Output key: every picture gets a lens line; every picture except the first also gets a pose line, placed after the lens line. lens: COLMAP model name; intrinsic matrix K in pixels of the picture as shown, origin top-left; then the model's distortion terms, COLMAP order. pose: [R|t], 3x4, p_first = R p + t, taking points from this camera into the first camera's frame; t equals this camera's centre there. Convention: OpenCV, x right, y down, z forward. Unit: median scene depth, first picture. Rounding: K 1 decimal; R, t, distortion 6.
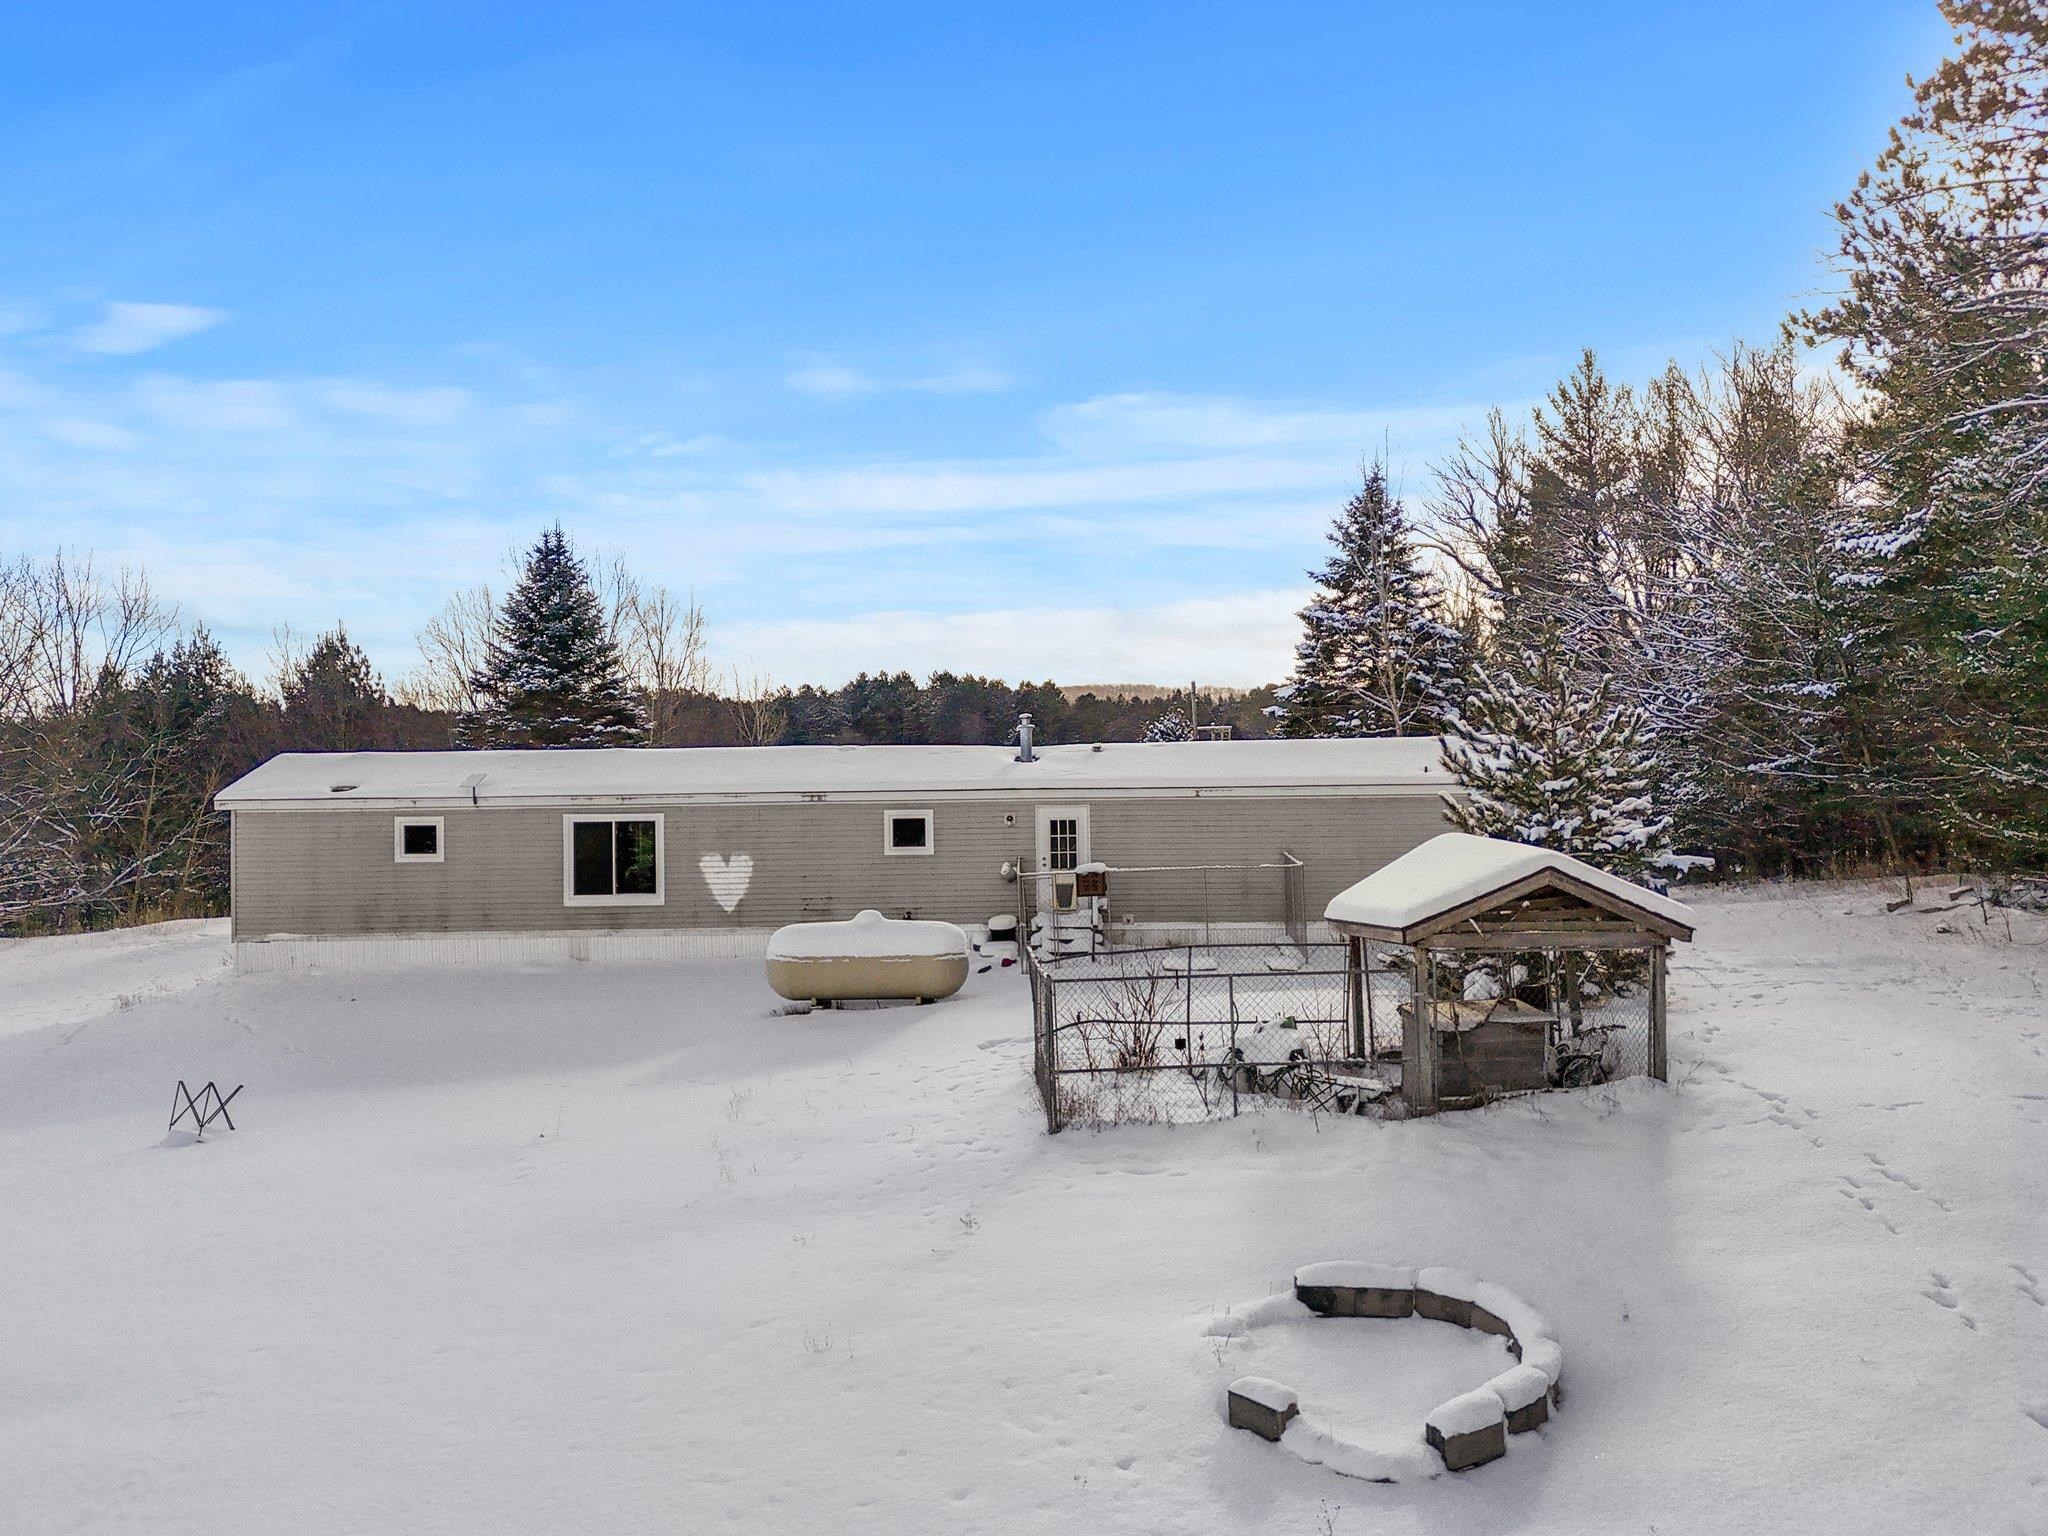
lens RADIAL K [[1532.9, 0, 1024.0], [0, 1532.9, 768.0], [0, 0, 1]] dist [0.004960, 0.001271]
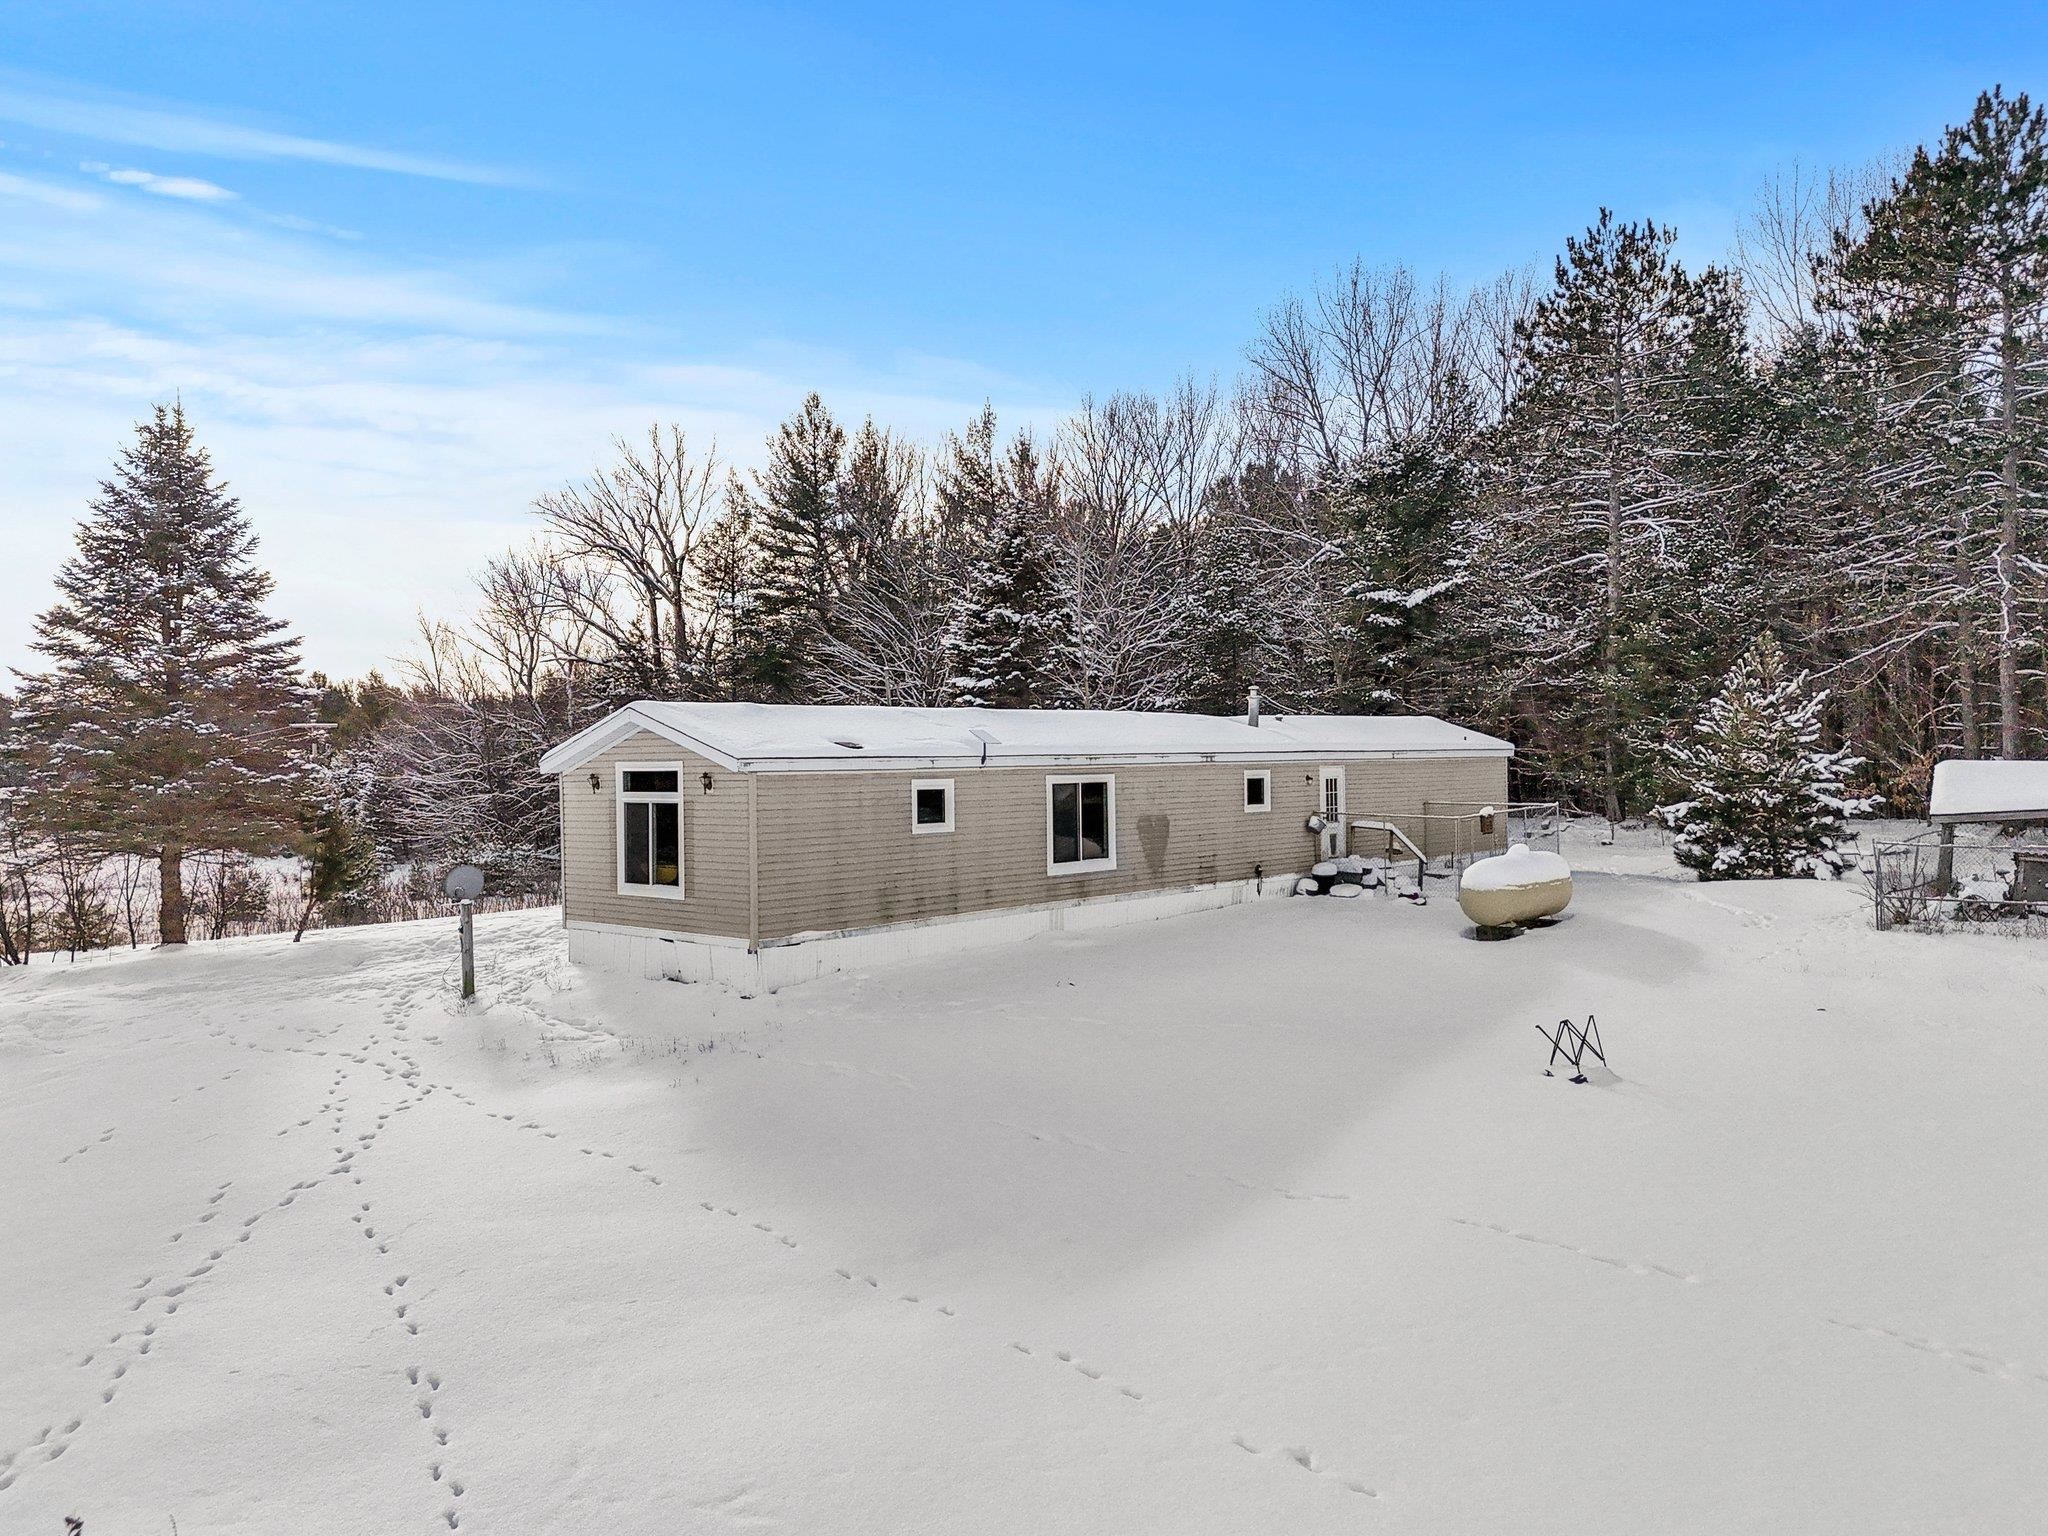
lens RADIAL K [[1465.7, 0, 1024.0], [0, 1465.7, 768.0], [0, 0, 1]] dist [0.003977, 0.000586]
pose [[0.674947, -0.000160, 0.737866, -0.949022], [0.000097, 1.000000, 0.000128, 0.025737], [-0.737866, -0.000014, 0.674947, 0.423997]]
